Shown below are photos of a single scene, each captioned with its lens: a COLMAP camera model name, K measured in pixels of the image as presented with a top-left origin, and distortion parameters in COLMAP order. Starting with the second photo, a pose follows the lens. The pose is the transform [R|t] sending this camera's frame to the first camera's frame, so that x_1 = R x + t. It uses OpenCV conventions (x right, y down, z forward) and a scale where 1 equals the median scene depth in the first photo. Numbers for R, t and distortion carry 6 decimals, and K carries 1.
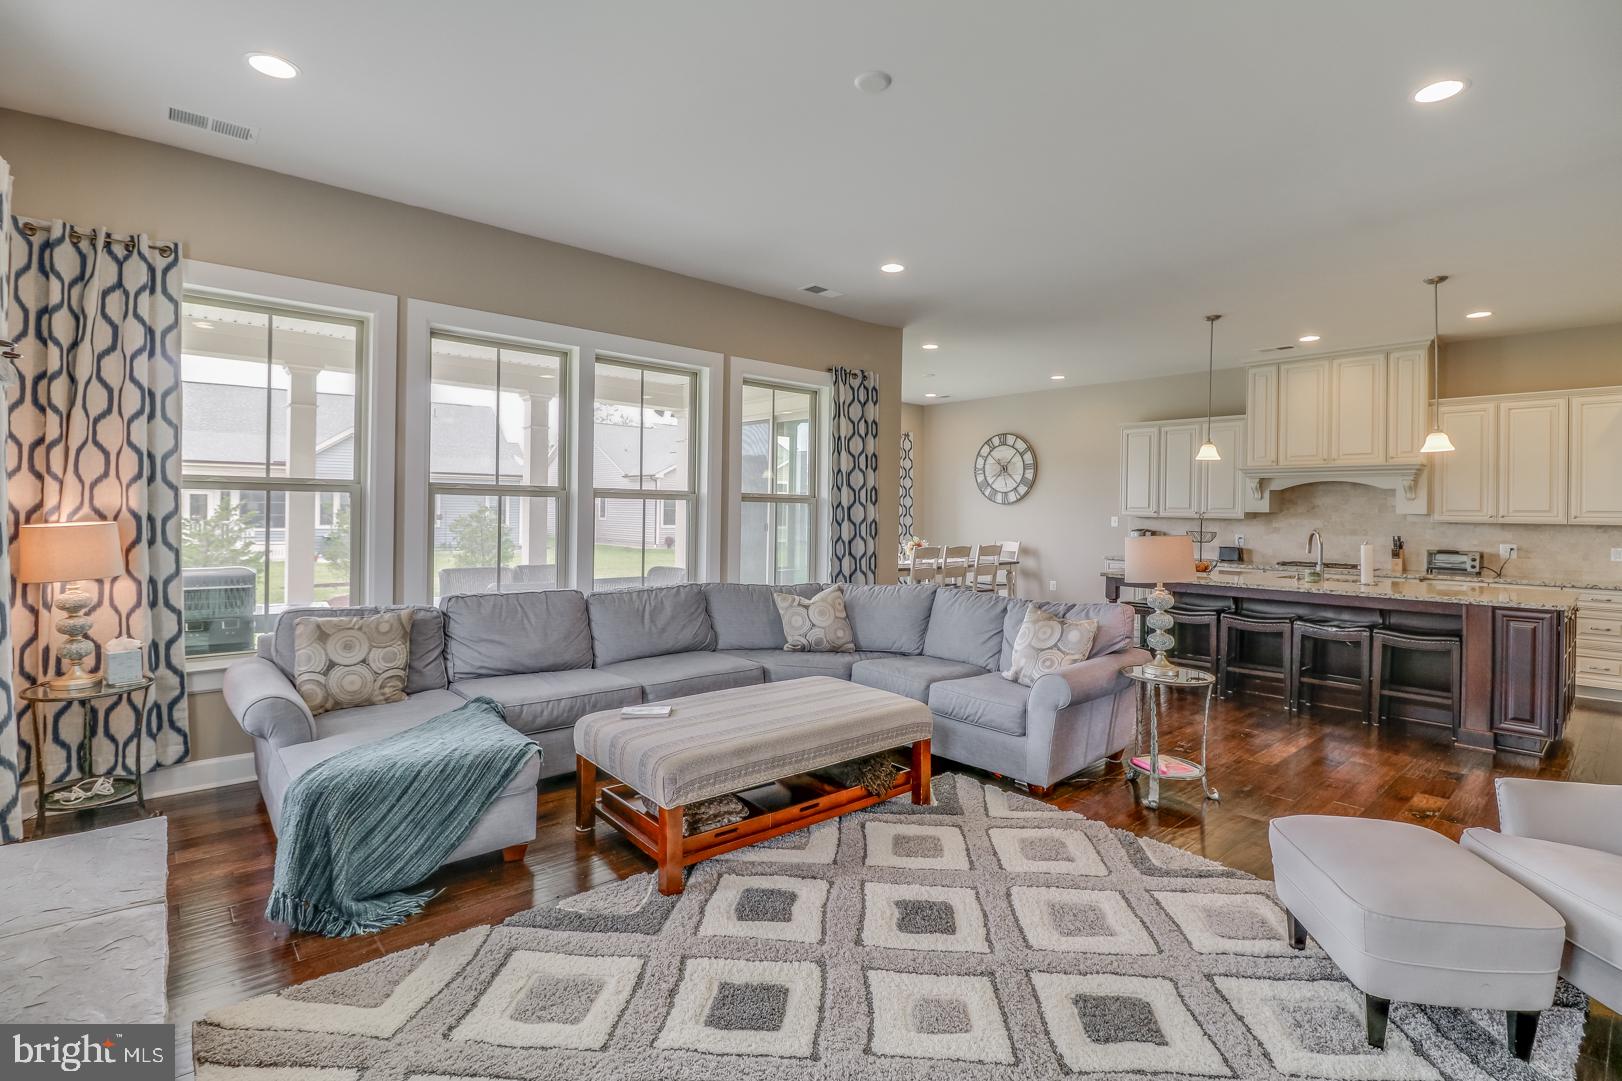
lens RADIAL K [[749.6, 0, 796.7], [0, 749.6, 513.2], [0, 0, 1]] dist [-0.025585, -0.003216]
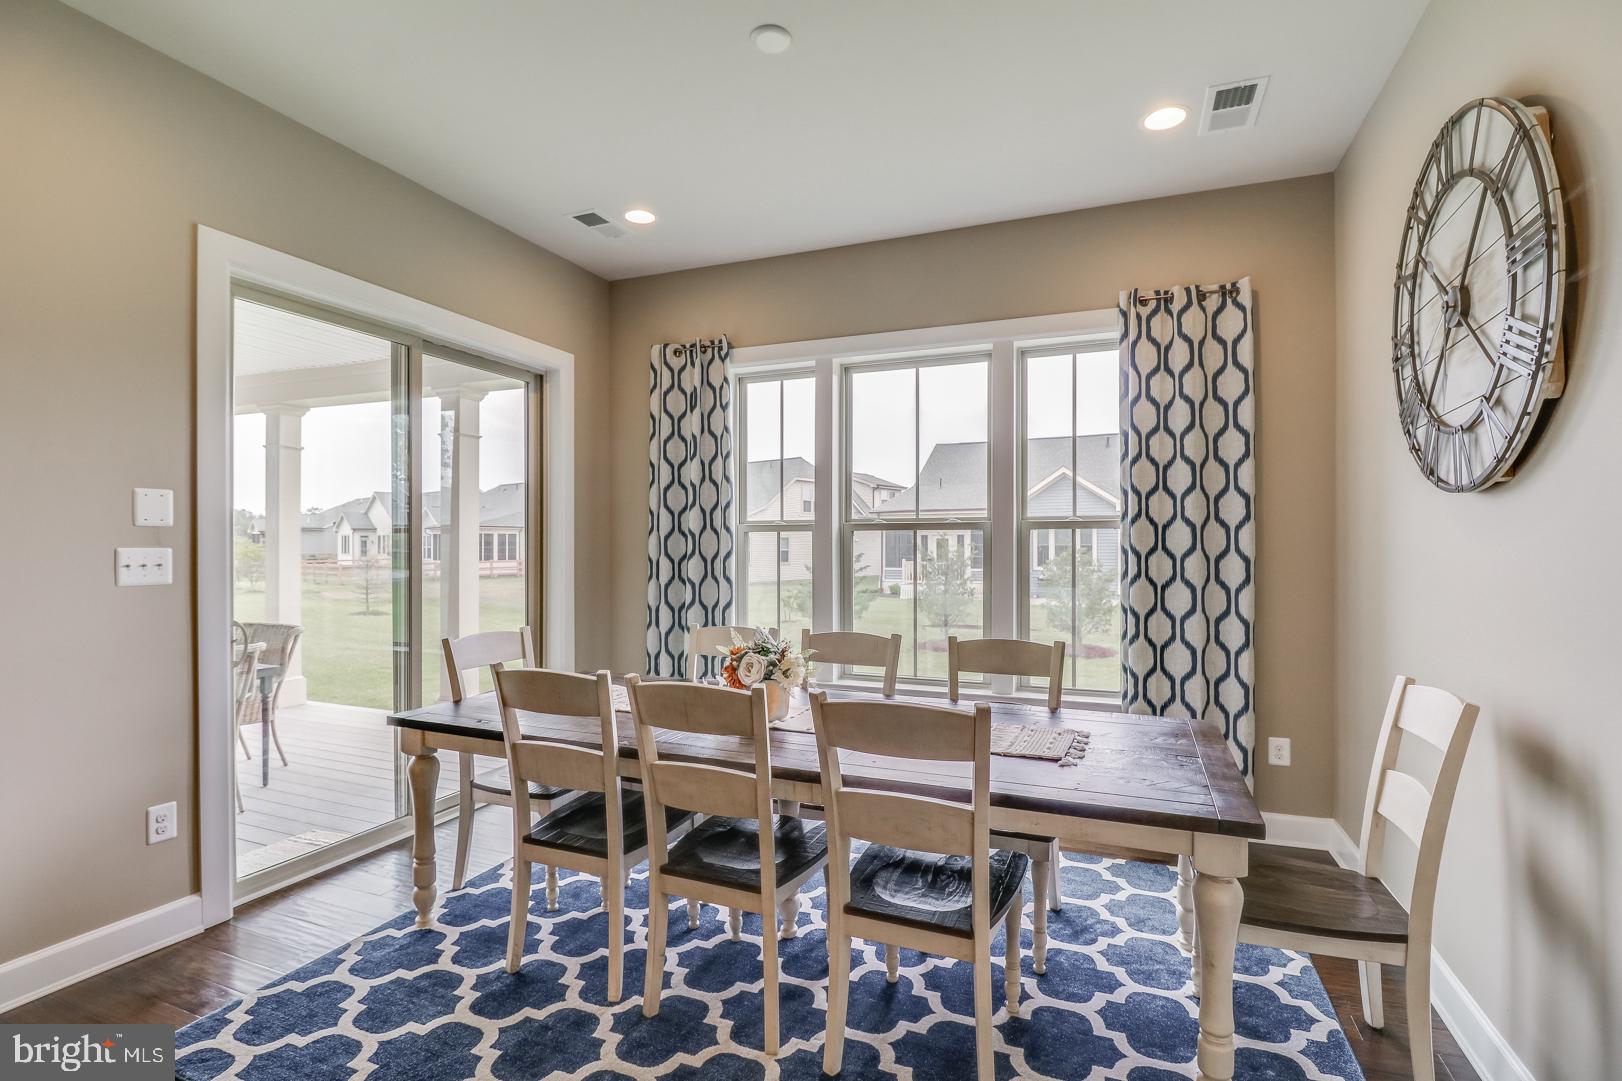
lens RADIAL K [[749.6, 0, 817.3], [0, 749.6, 545.8], [0, 0, 1]] dist [-0.005129, -0.005504]
pose [[0.459053, -0.013707, -0.888303, 0.565546], [0.002544, 0.999897, -0.014115, 0.006527], [0.888405, 0.004220, 0.459041, 1.182296]]
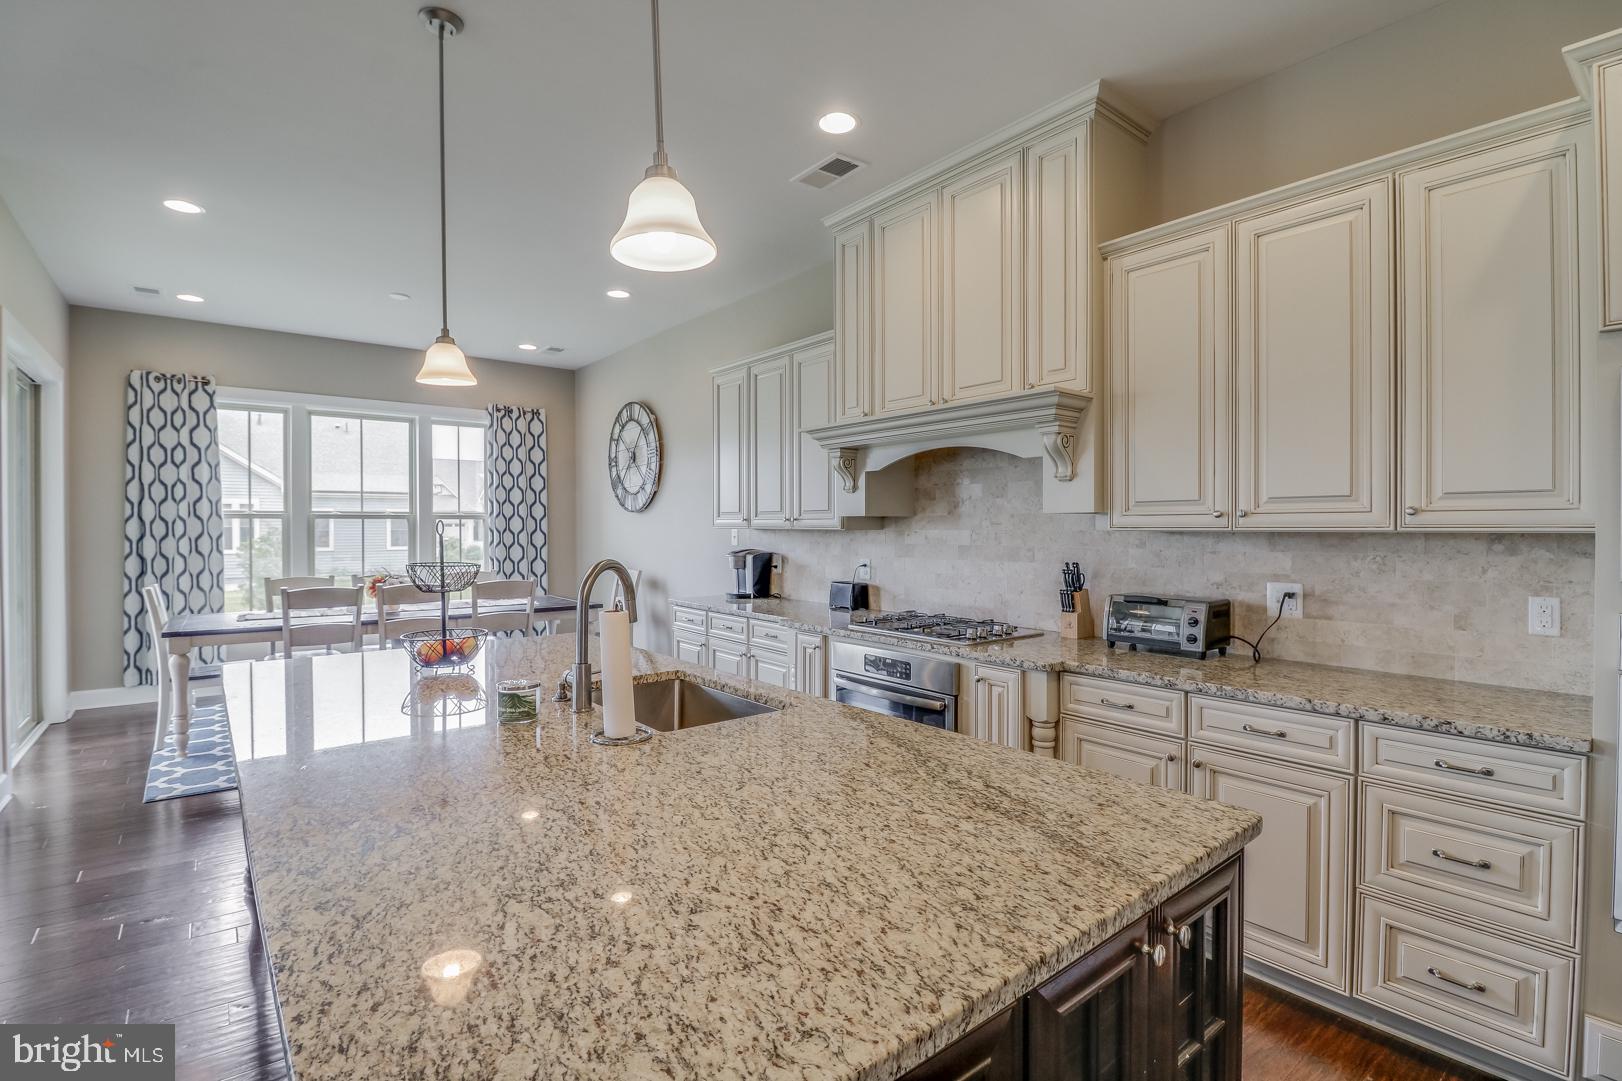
lens RADIAL K [[749.6, 0, 817.4], [0, 749.6, 535.0], [0, 0, 1]] dist [-0.005129, -0.005504]
pose [[0.999661, -0.014526, -0.021590, 0.689184], [0.014673, 0.999870, 0.006647, 0.008904], [0.021490, -0.006962, 0.999745, 0.548153]]
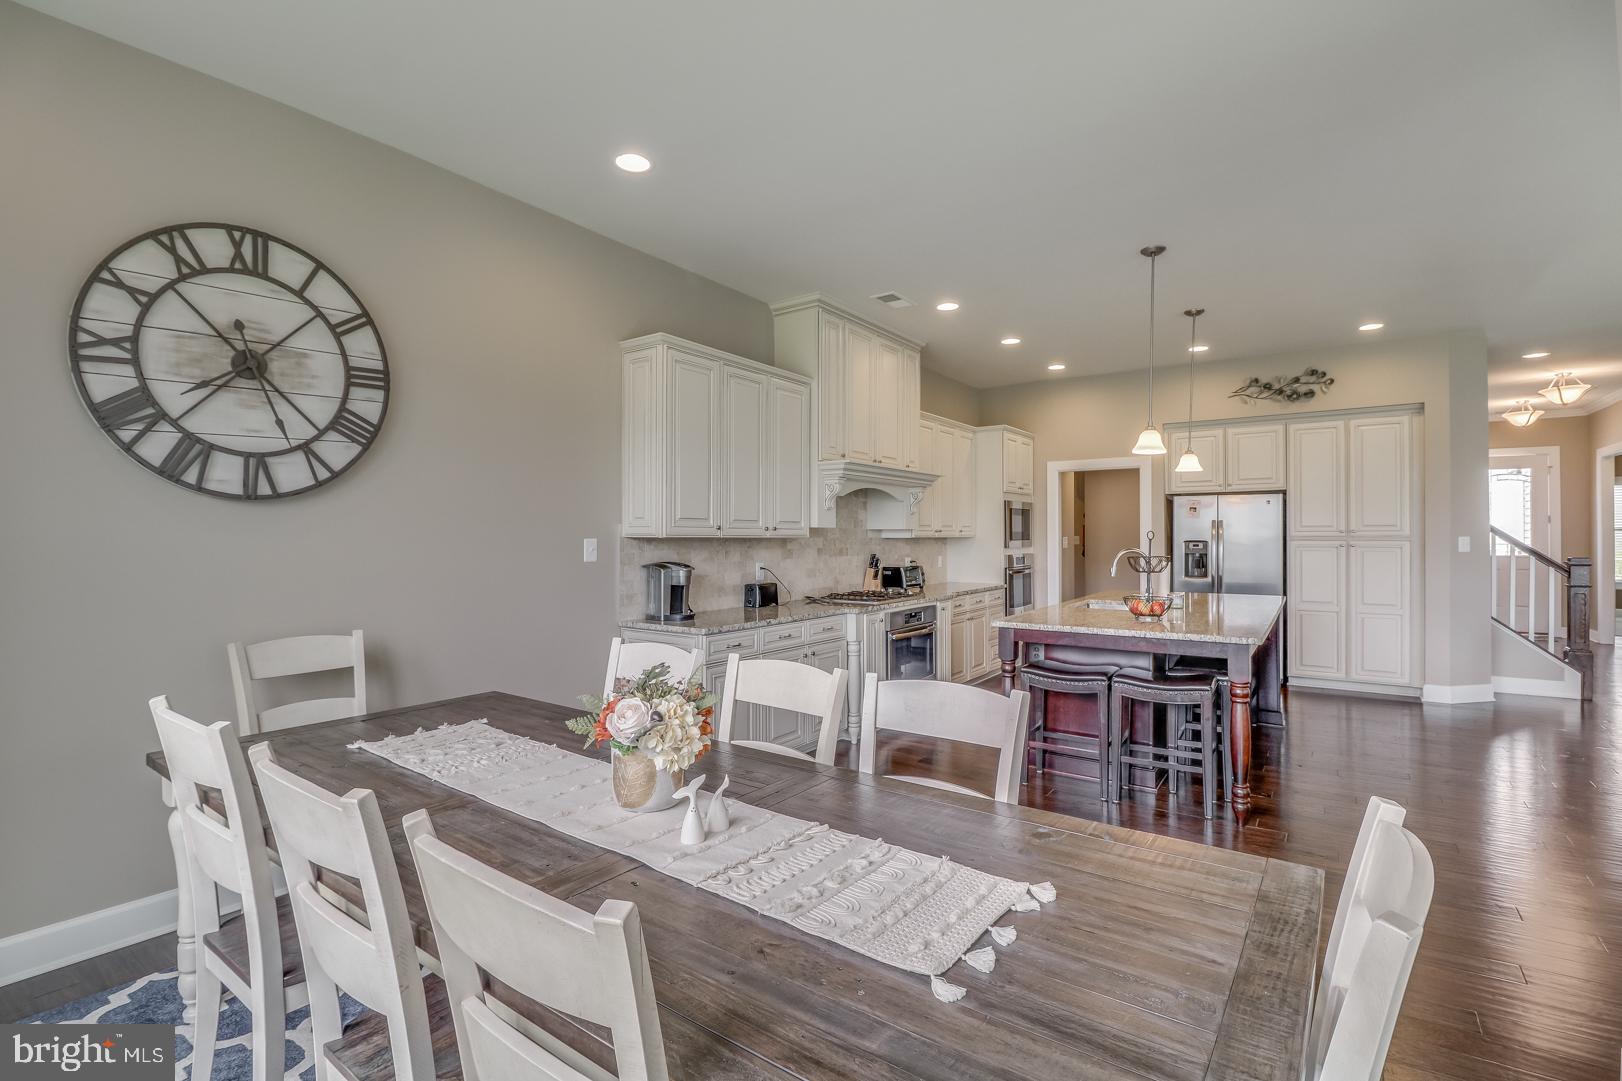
lens RADIAL K [[749.6, 0, 808.6], [0, 749.6, 538.2], [0, 0, 1]] dist [-0.005129, -0.005504]
pose [[-0.249955, -0.024172, 0.967956, -0.041064], [-0.006061, 0.999708, 0.023399, -0.008825], [-0.968238, -0.000018, -0.250029, 1.343925]]
